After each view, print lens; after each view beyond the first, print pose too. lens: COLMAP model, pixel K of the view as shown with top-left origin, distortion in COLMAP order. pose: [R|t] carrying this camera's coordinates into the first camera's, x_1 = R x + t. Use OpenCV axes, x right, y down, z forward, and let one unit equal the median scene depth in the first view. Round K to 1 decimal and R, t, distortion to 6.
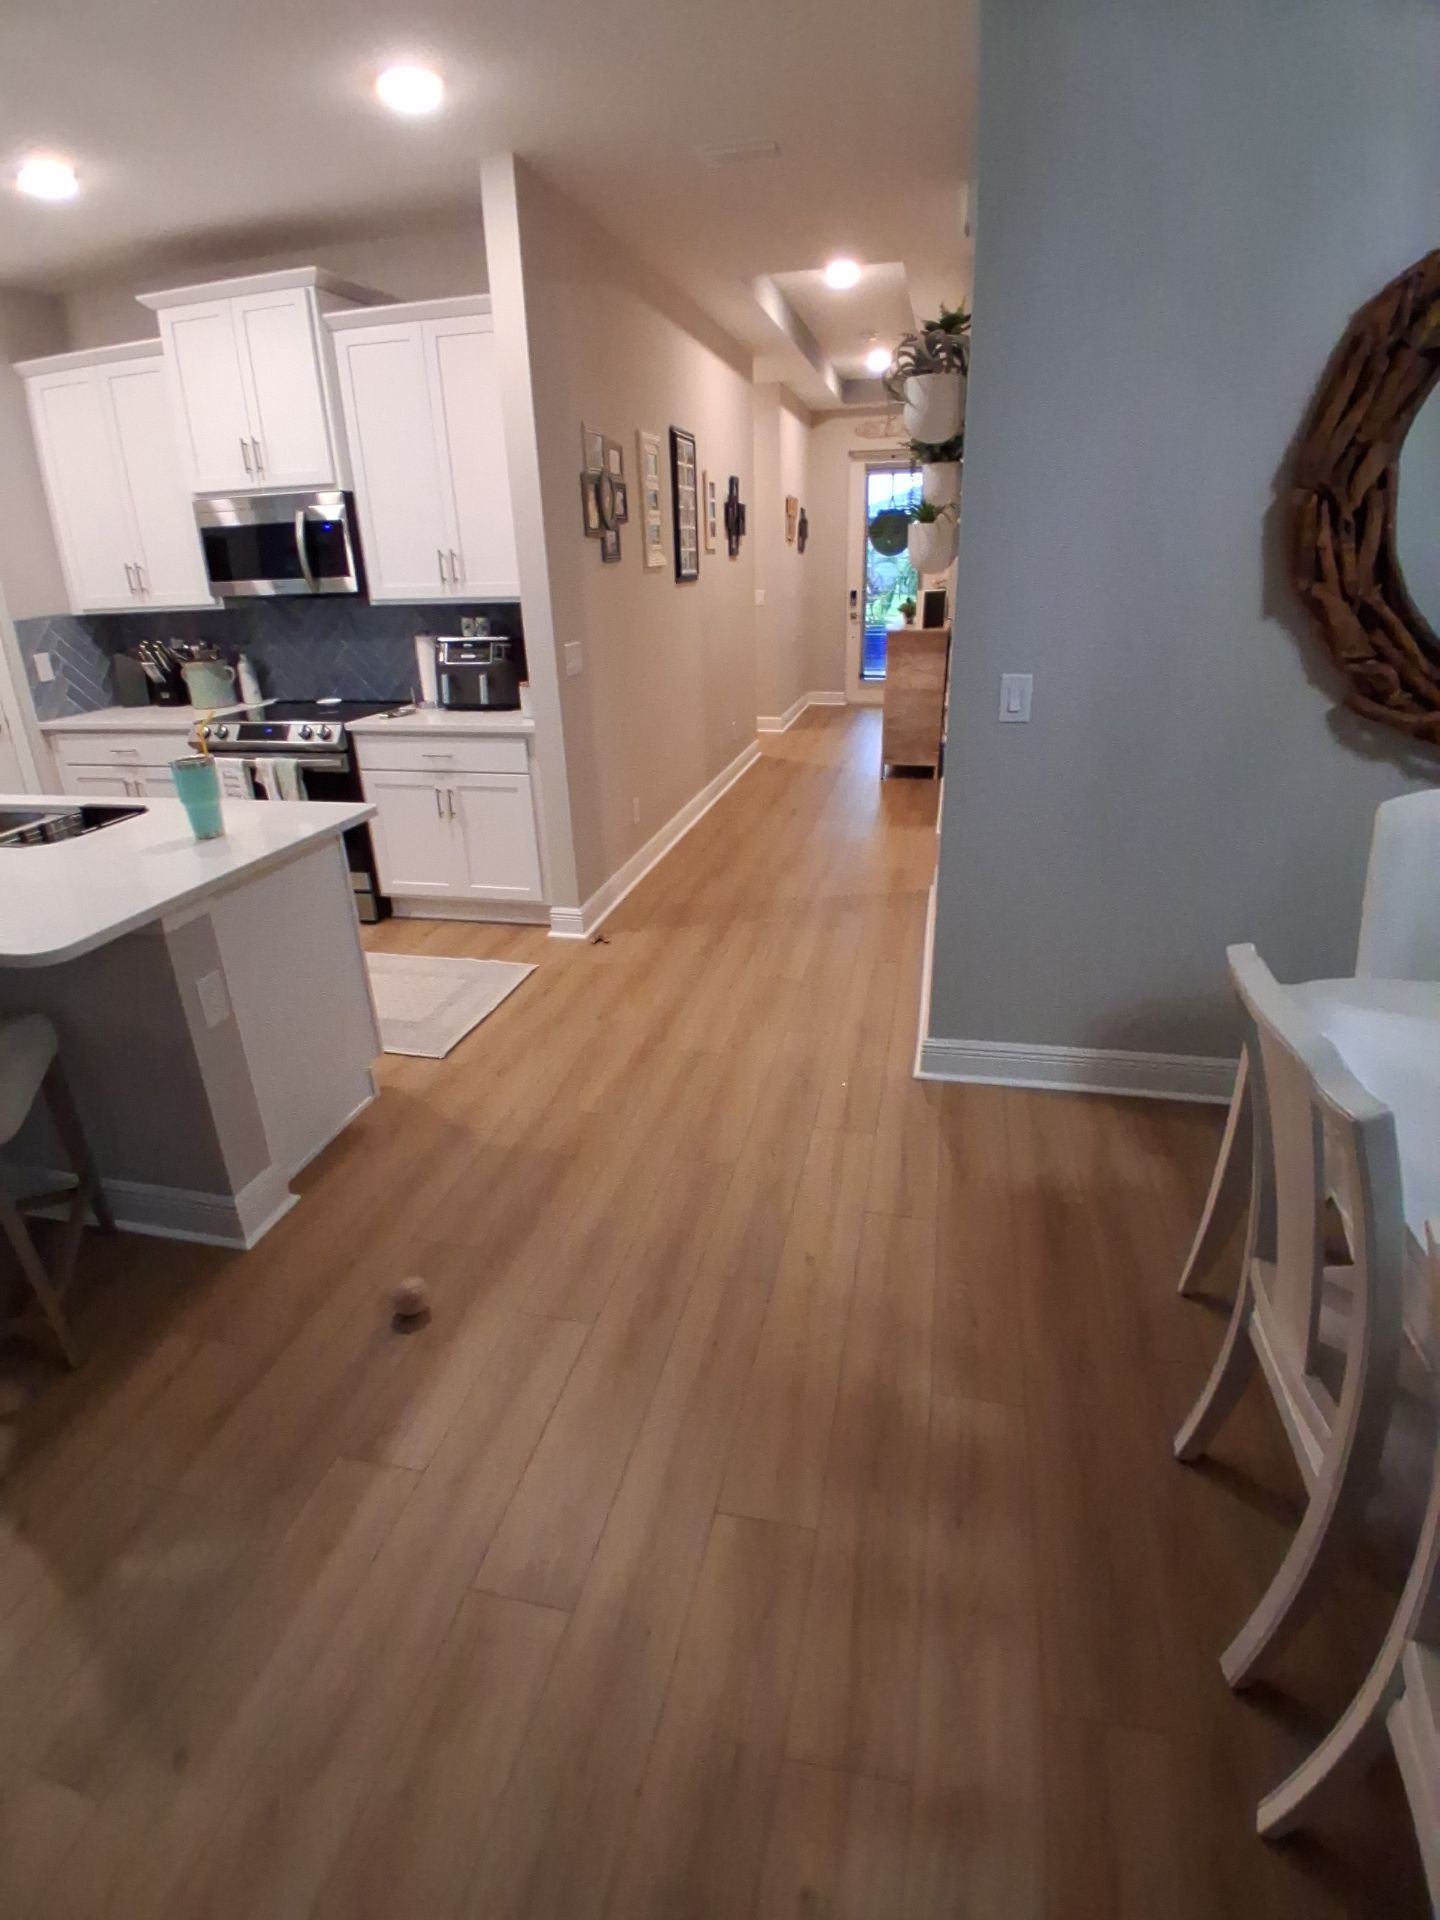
lens RADIAL K [[949.7, 0, 728.4], [0, 949.7, 957.3], [0, 0, 1]] dist [0.001914, -0.046493]
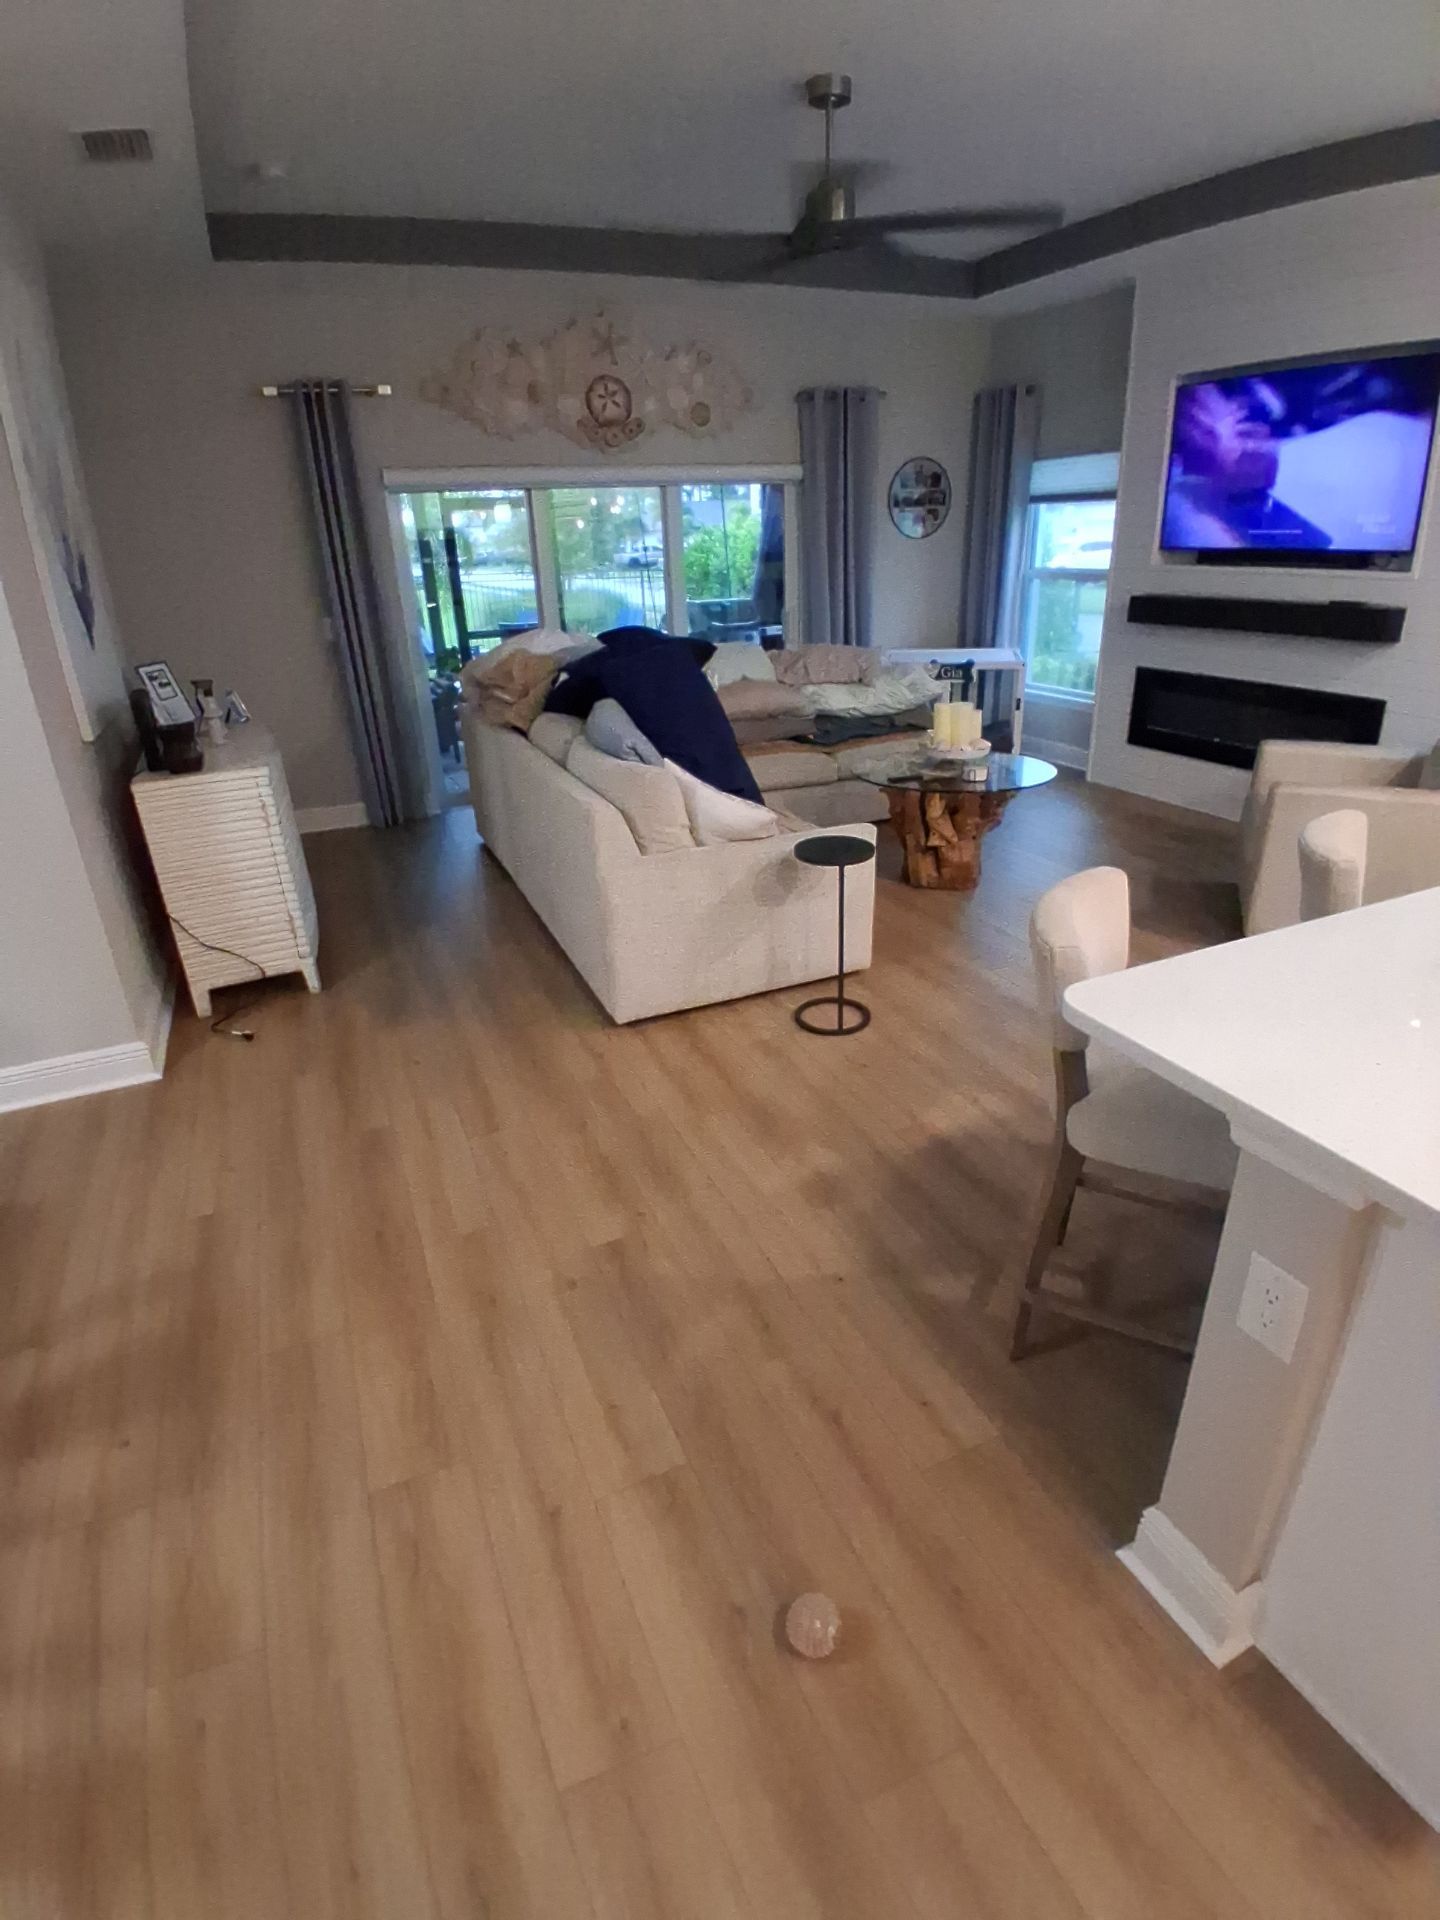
lens RADIAL K [[949.7, 0, 728.4], [0, 949.7, 957.3], [0, 0, 1]] dist [0.001914, -0.046493]
pose [[-0.795760, 0.298558, -0.526906, -0.065541], [-0.180388, 0.713696, 0.676830, -0.345745], [0.578124, 0.633641, -0.514074, 0.829853]]
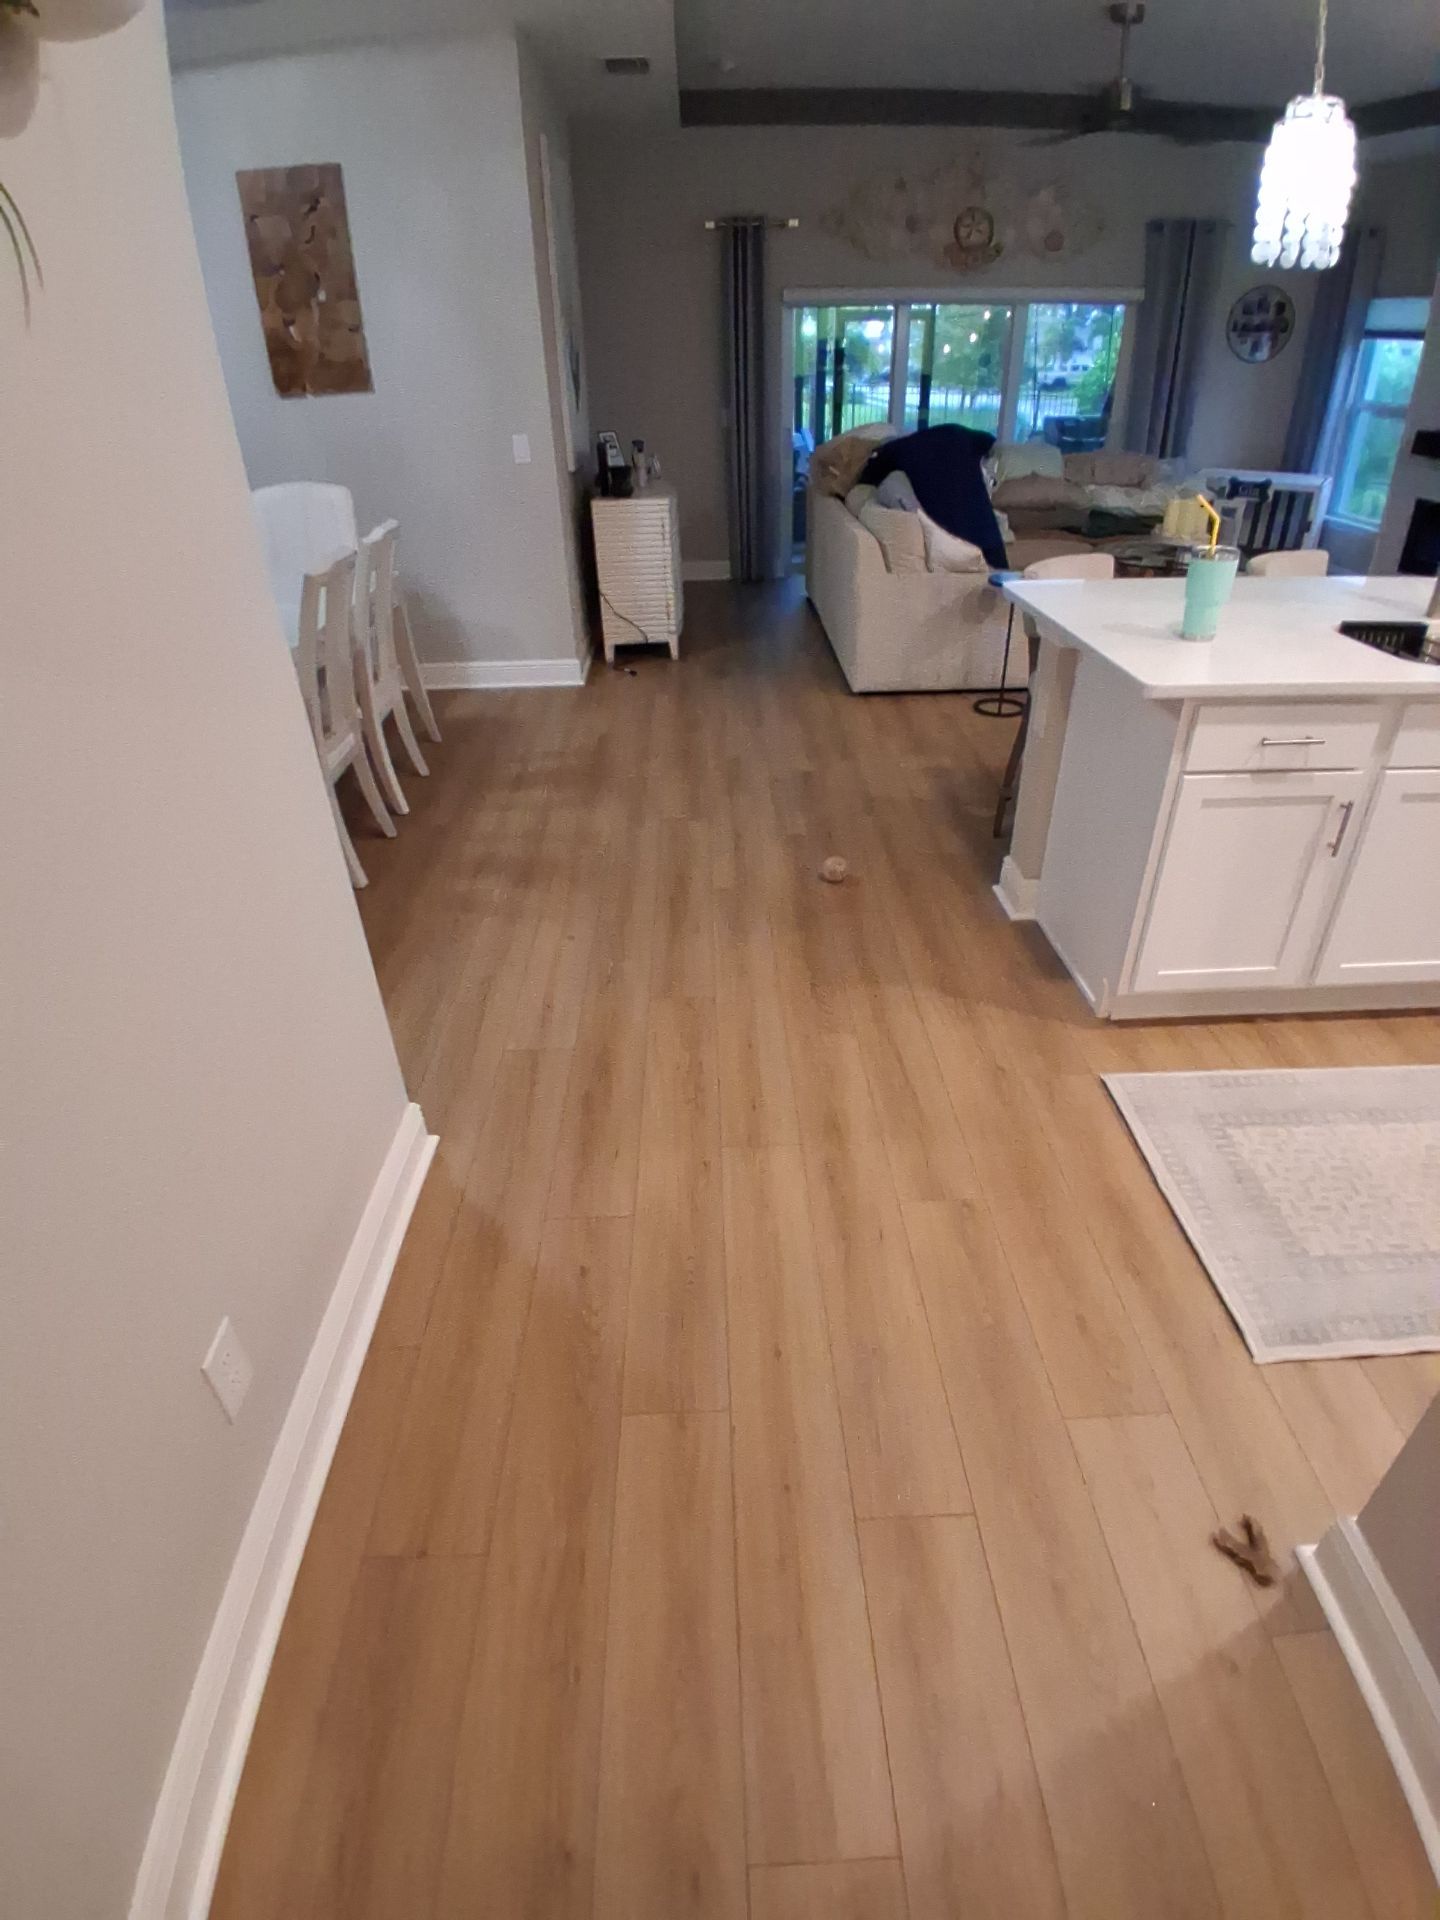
lens RADIAL K [[949.7, 0, 728.4], [0, 949.7, 957.3], [0, 0, 1]] dist [0.001914, -0.046493]
pose [[-0.966072, 0.178726, -0.186443, 0.107162], [-0.051375, 0.574478, 0.816906, -0.641675], [0.253110, 0.798769, -0.545805, 1.556640]]
